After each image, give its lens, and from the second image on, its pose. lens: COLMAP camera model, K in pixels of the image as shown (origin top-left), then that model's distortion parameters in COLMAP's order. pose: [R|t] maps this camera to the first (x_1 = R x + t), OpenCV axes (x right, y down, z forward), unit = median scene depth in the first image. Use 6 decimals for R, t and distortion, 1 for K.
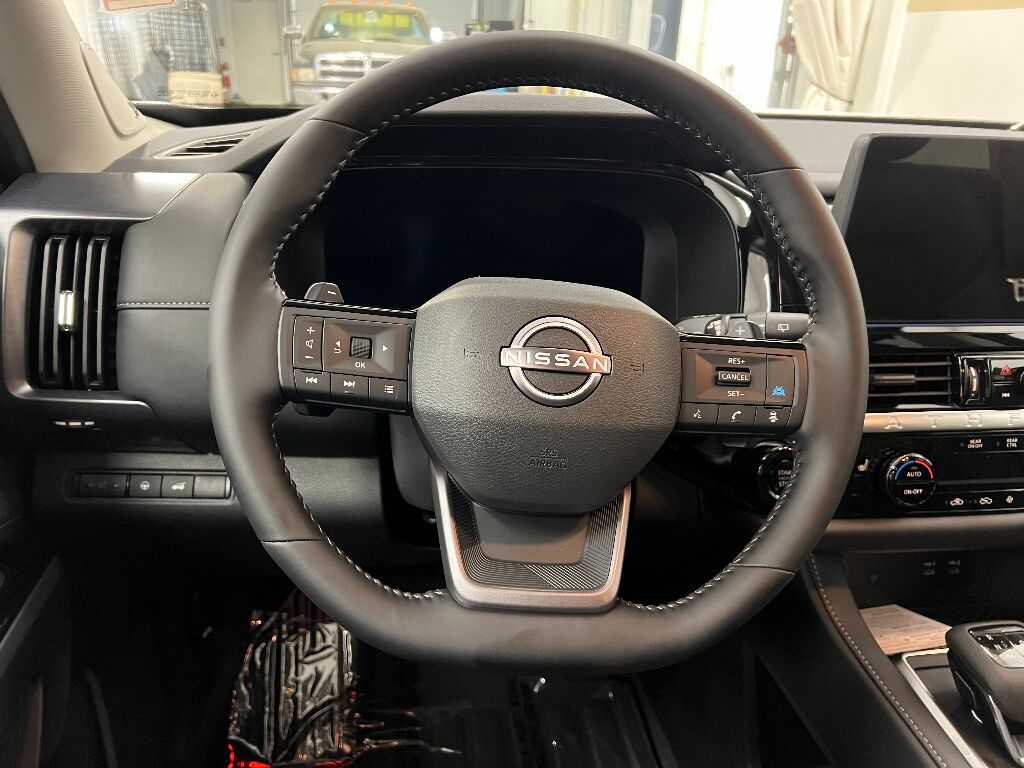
lens RADIAL K [[784.2, 0, 512.0], [0, 784.2, 384.0], [0, 0, 1]] dist [0.008550, 0.004303]
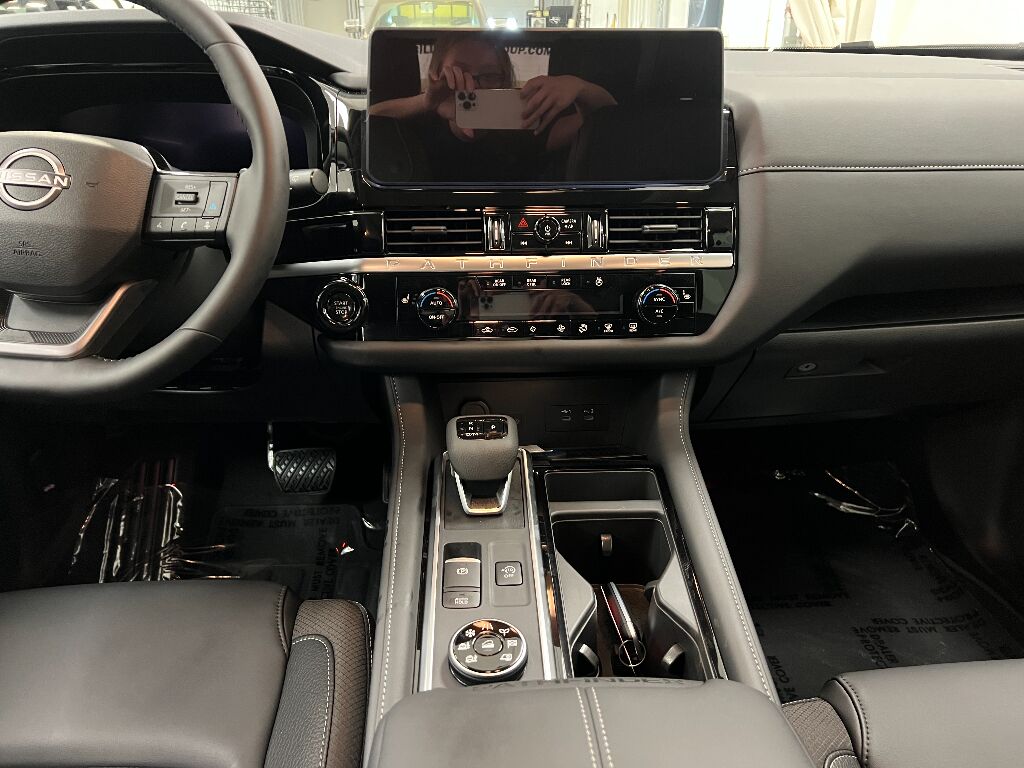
lens RADIAL K [[771.8, 0, 512.0], [0, 771.8, 384.0], [0, 0, 1]] dist [0.062811, -0.067681]
pose [[0.995038, 0.002441, -0.099463, 0.742919], [-0.001055, 0.999902, 0.013986, 0.223548], [0.099487, -0.013811, 0.994943, -0.229493]]
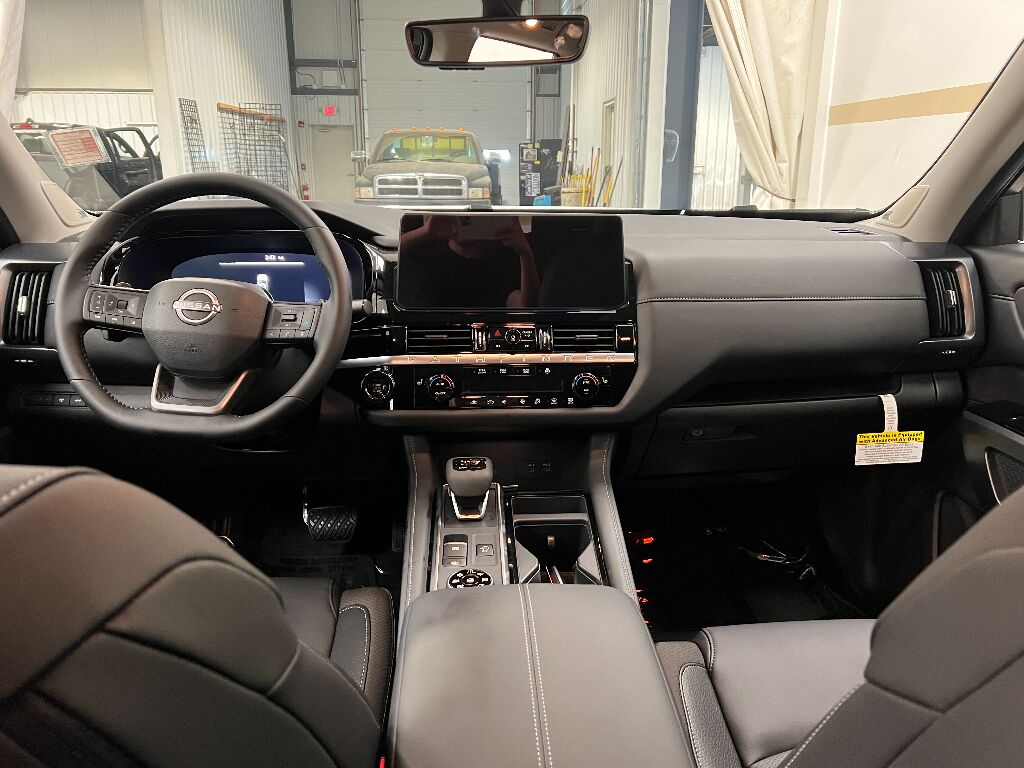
lens RADIAL K [[771.8, 0, 512.0], [0, 771.8, 384.0], [0, 0, 1]] dist [0.062811, -0.067681]
pose [[0.995780, -0.009105, -0.091324, 0.841458], [-0.002531, 0.991964, -0.126495, 0.344035], [0.091742, 0.126192, 0.987754, -0.831315]]
